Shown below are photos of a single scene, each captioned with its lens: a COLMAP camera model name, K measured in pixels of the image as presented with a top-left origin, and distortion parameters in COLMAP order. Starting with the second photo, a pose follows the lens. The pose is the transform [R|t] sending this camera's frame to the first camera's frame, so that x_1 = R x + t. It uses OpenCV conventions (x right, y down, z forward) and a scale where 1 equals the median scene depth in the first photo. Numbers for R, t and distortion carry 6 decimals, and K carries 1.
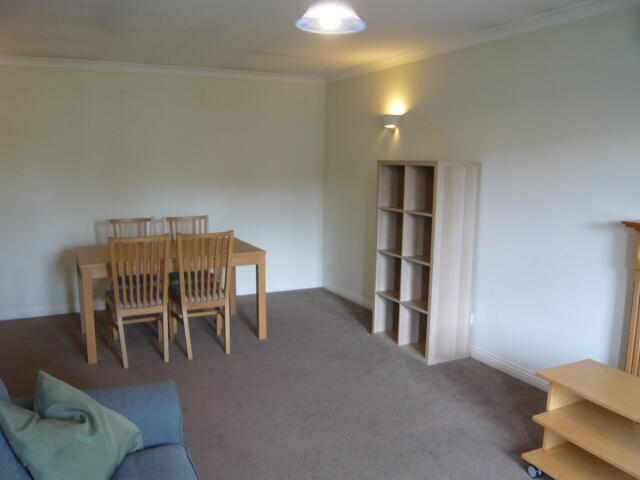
lens RADIAL K [[529.0, 0, 320.0], [0, 529.0, 240.0], [0, 0, 1]] dist [-0.070932, -0.004617]
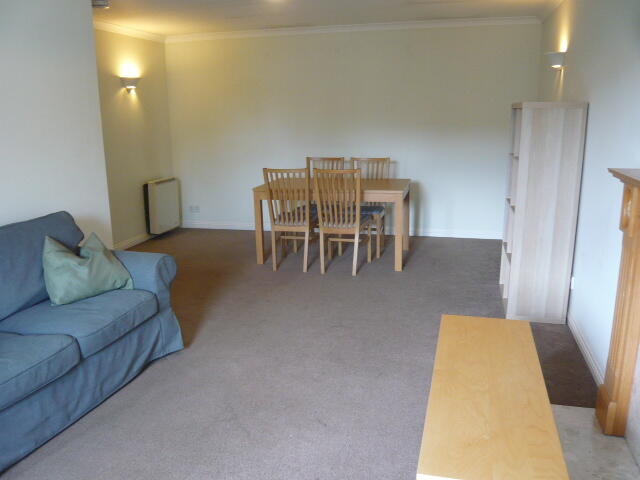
lens RADIAL K [[529.0, 0, 320.0], [0, 529.0, 240.0], [0, 0, 1]] dist [-0.070932, -0.004617]
pose [[0.765298, 0.129309, -0.630553, 0.516577], [-0.068599, 0.990419, 0.119850, 0.002759], [0.640010, -0.048466, 0.766837, 0.052797]]
